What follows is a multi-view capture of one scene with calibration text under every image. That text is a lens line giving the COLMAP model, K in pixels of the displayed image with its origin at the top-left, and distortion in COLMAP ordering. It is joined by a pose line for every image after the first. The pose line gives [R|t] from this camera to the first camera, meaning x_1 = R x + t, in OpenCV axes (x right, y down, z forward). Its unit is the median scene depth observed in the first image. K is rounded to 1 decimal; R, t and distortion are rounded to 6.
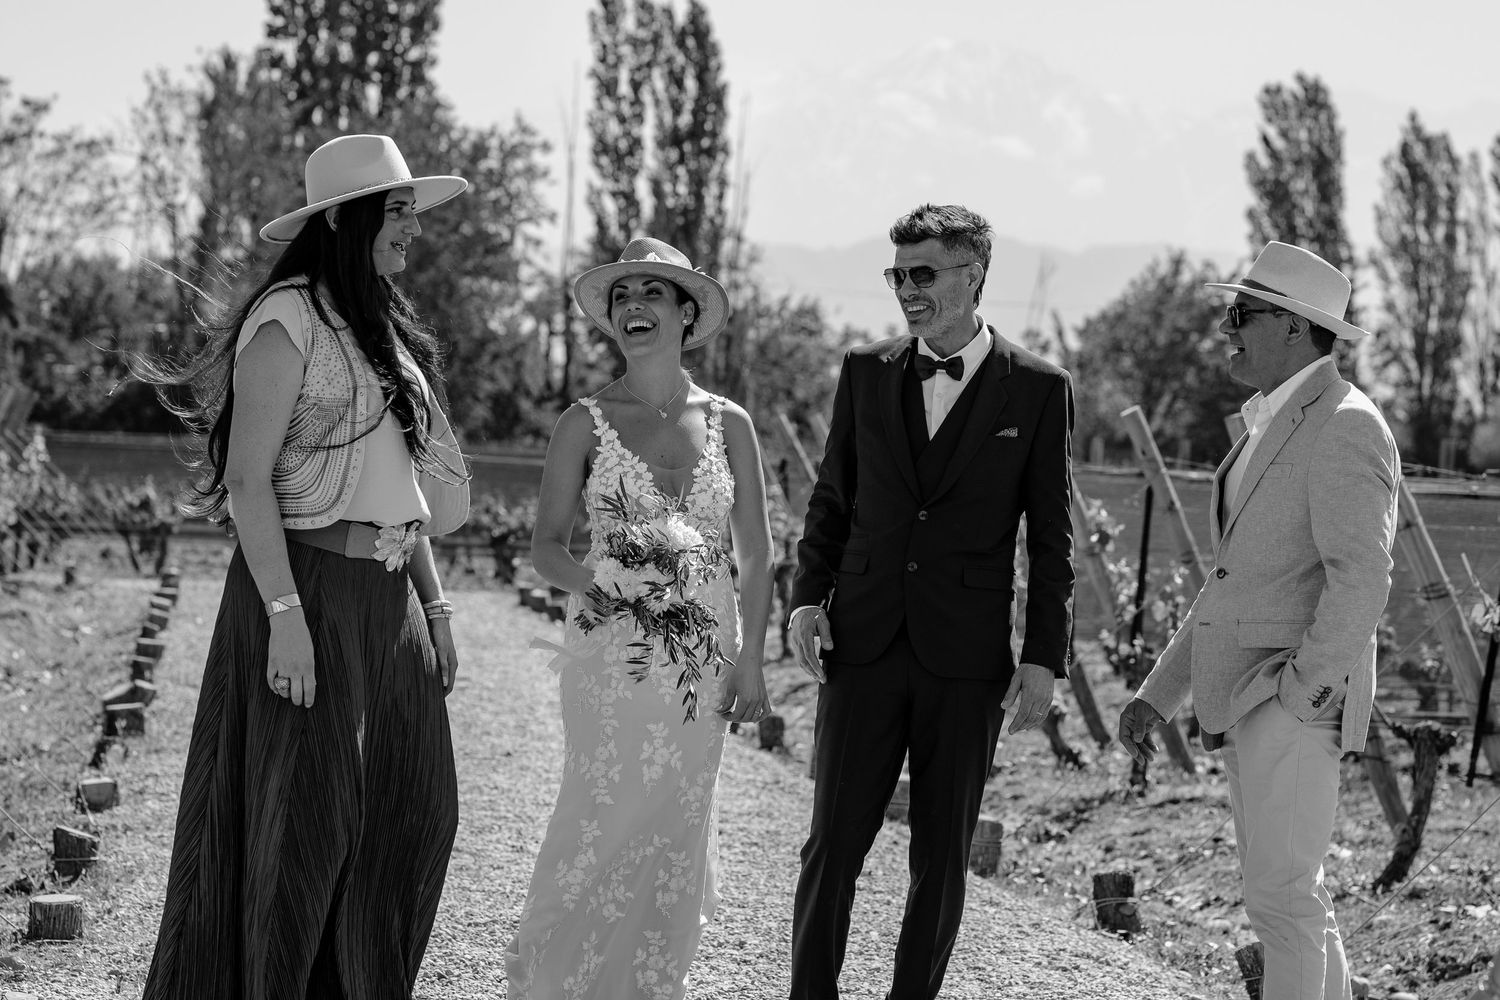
lens RADIAL K [[5473.1, 0, 752.4], [0, 5473.1, 497.1], [0, 0, 1]] dist [-0.041794, -0.199983]
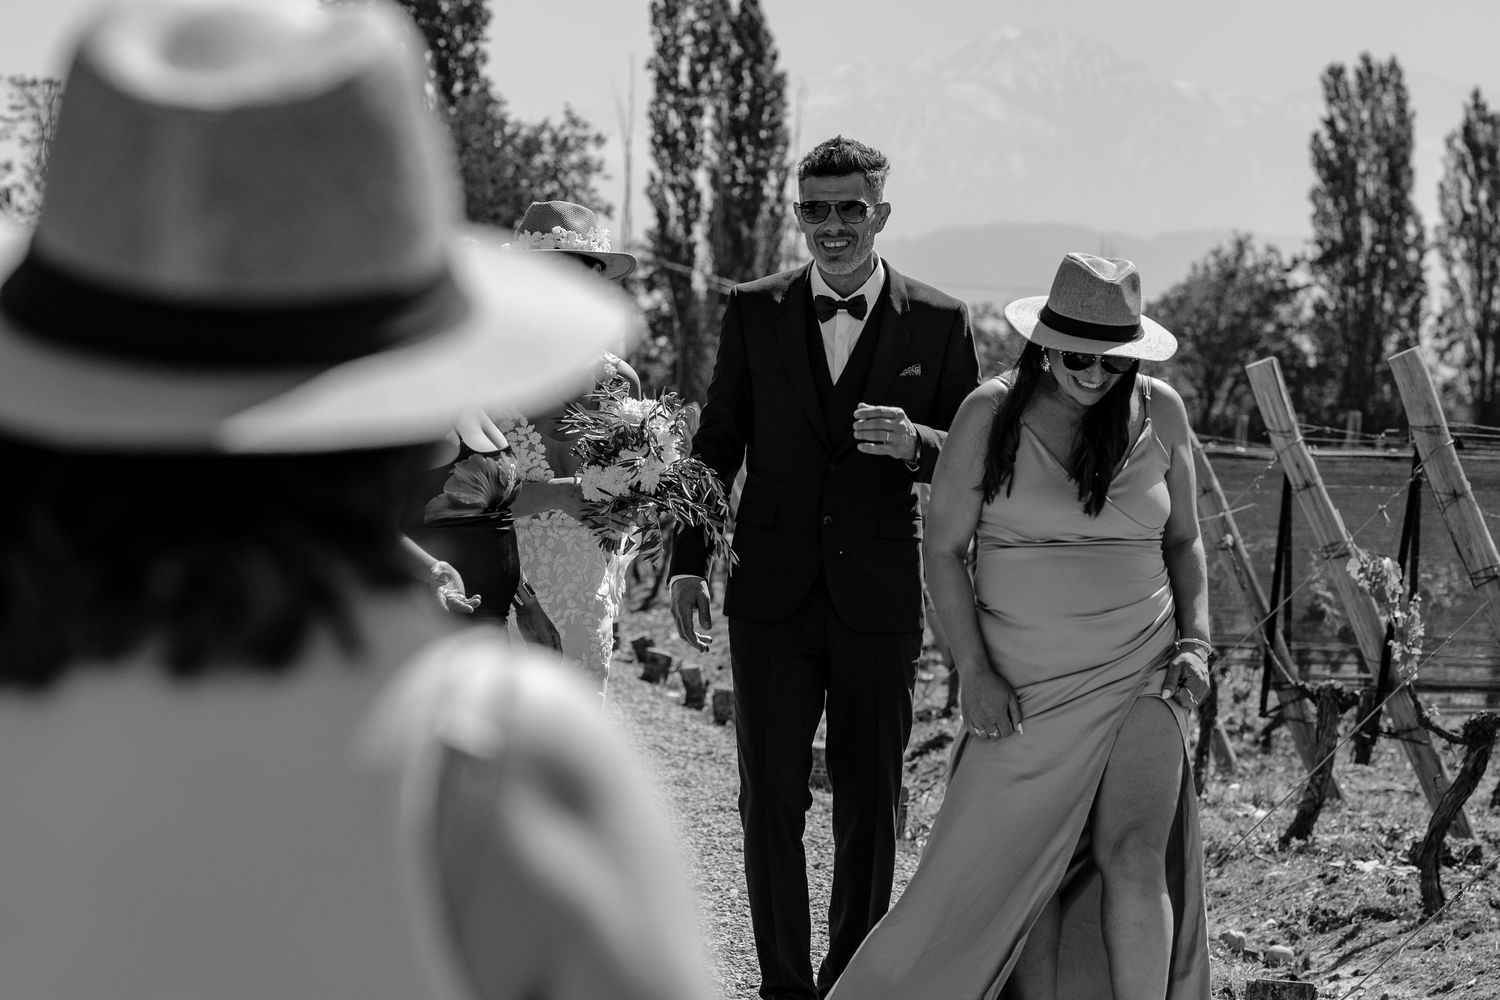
lens RADIAL K [[5473.1, 0, 752.4], [0, 5473.1, 497.1], [0, 0, 1]] dist [-0.041794, -0.199983]
pose [[0.999756, -0.015216, -0.016033, 0.028300], [0.015233, 0.999884, 0.000927, 0.004037], [0.016017, -0.001171, 0.999871, -0.006761]]
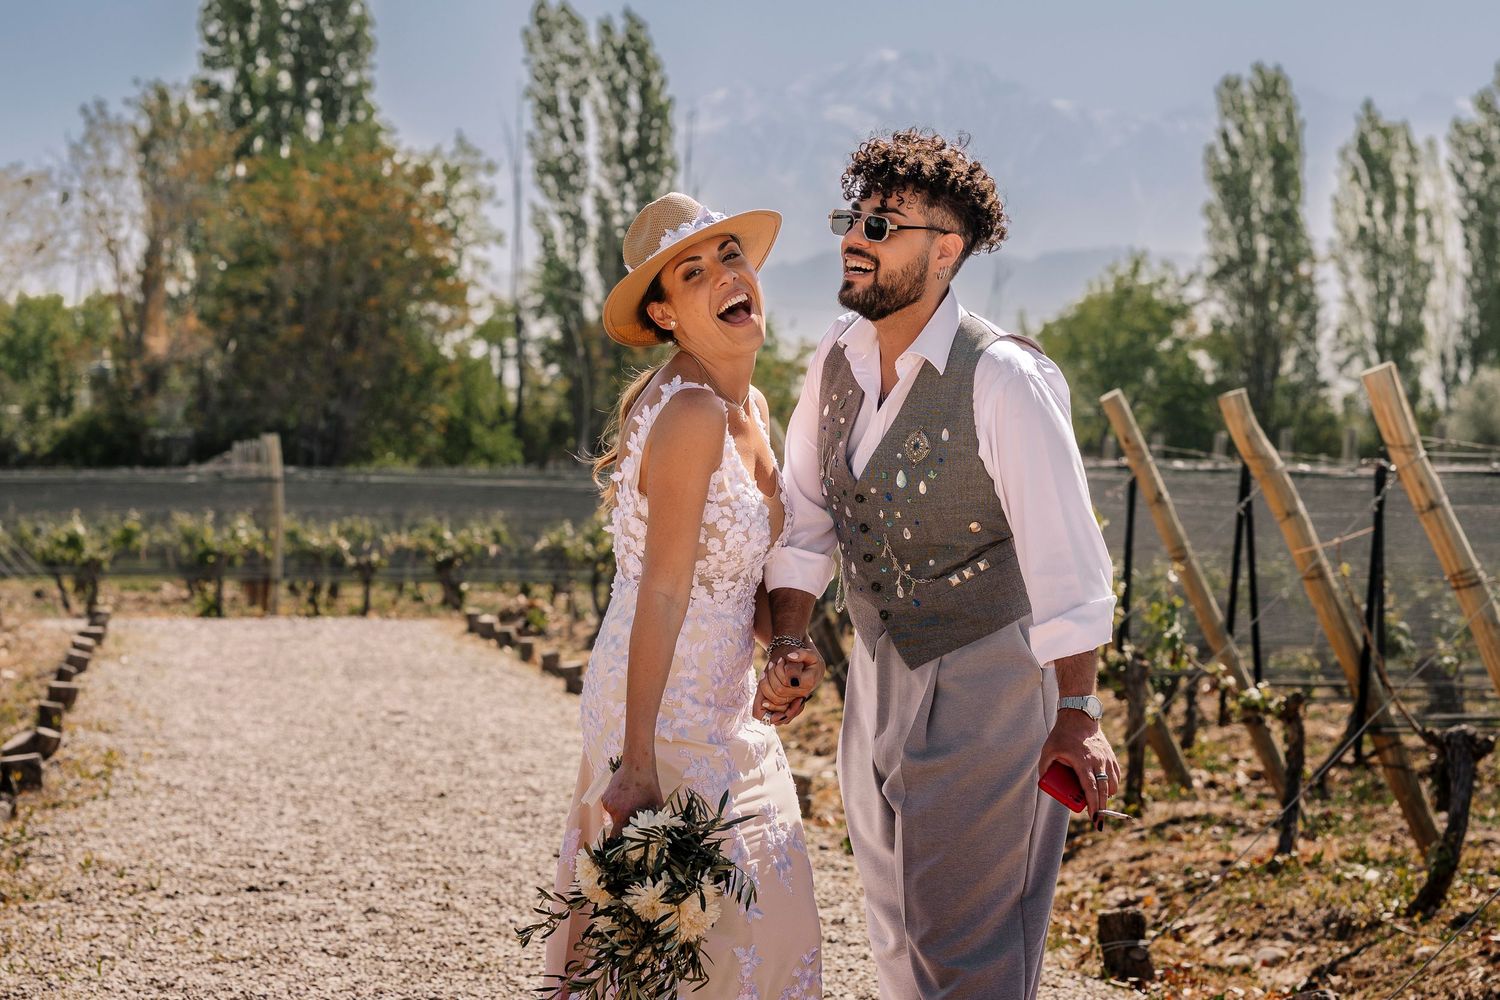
lens RADIAL K [[5445.9, 0, 750.5], [0, 5445.9, 500.4], [0, 0, 1]] dist [-0.046168, -0.094429]
pose [[0.999357, -0.035204, 0.006772, 0.002350], [0.035224, 0.999376, -0.002785, 0.002320], [-0.006670, 0.003022, 0.999973, 0.094467]]
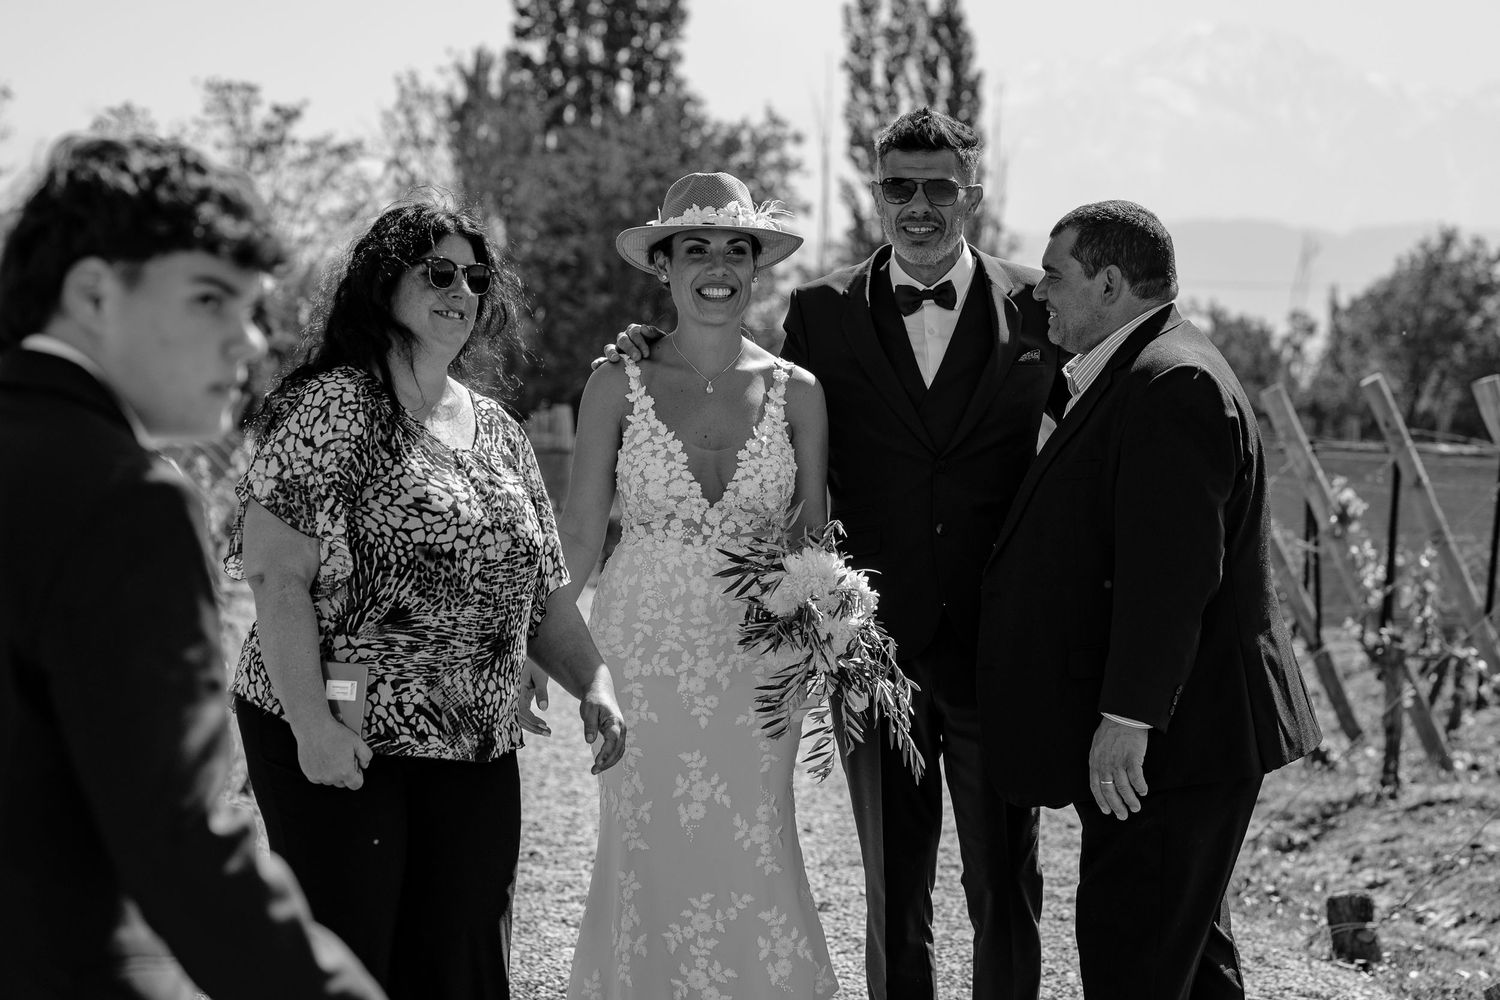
lens RADIAL K [[5445.9, 0, 750.5], [0, 5445.9, 500.4], [0, 0, 1]] dist [-0.046168, -0.094429]
pose [[0.998408, -0.024546, -0.050790, 0.011239], [0.024626, 0.999696, 0.000952, 0.001142], [0.050751, -0.002201, 0.998709, 0.083694]]
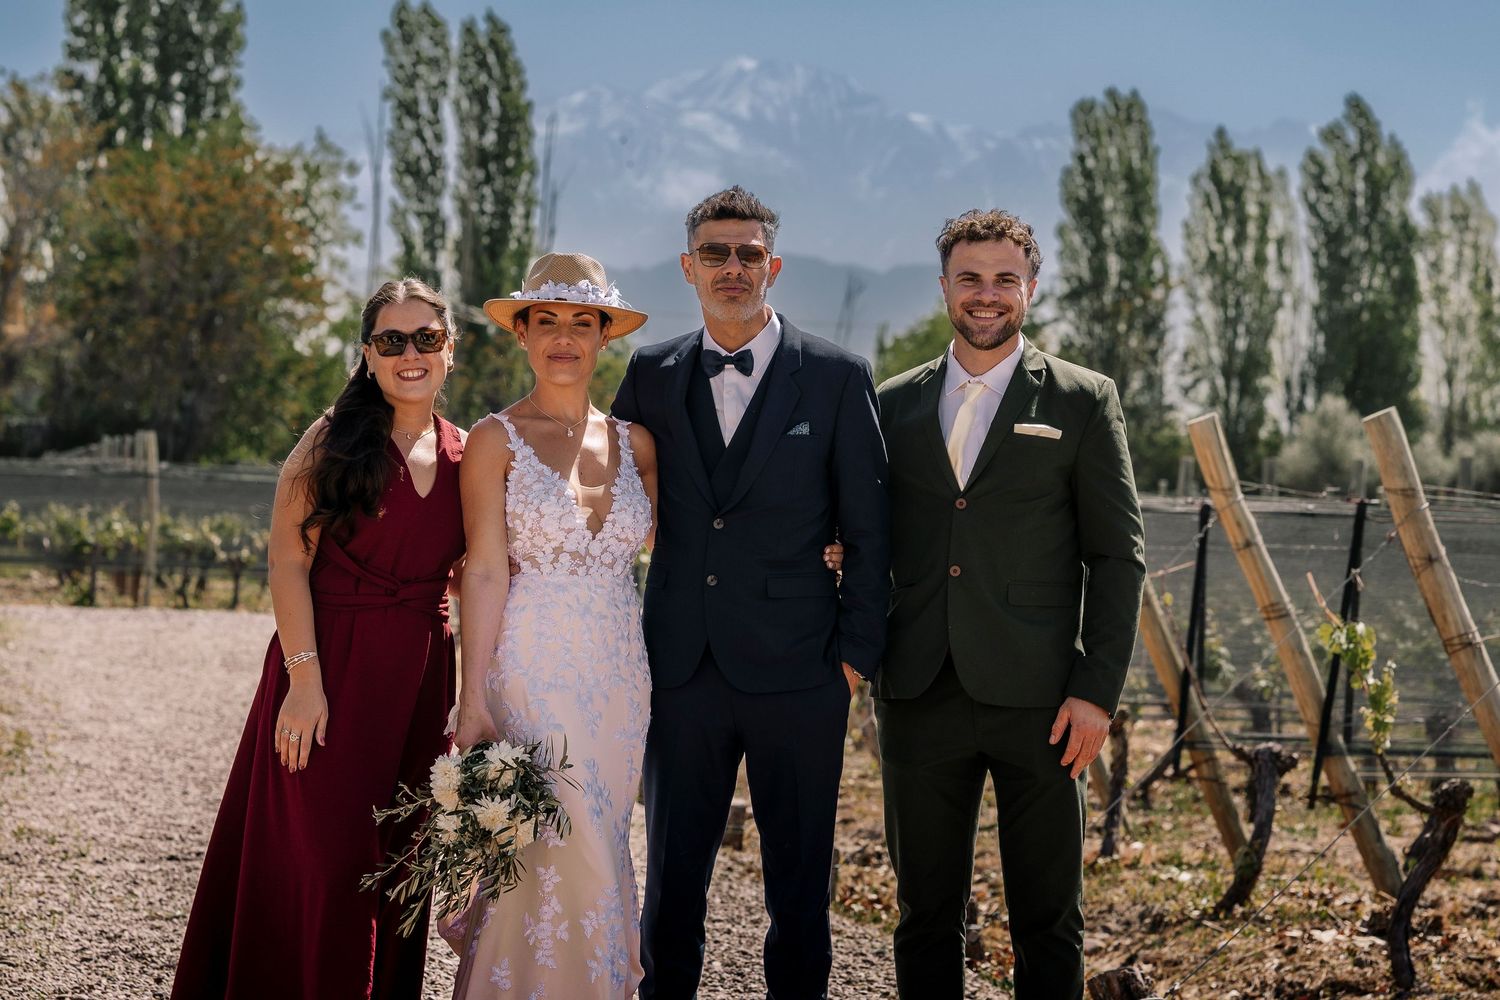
lens RADIAL K [[5473.1, 0, 752.4], [0, 5473.1, 497.1], [0, 0, 1]] dist [-0.041794, -0.199983]
pose [[0.999349, -0.004114, 0.035837, -0.004069], [0.004247, 0.999984, -0.003648, -0.000131], [-0.035821, 0.003797, 0.999351, 0.013504]]
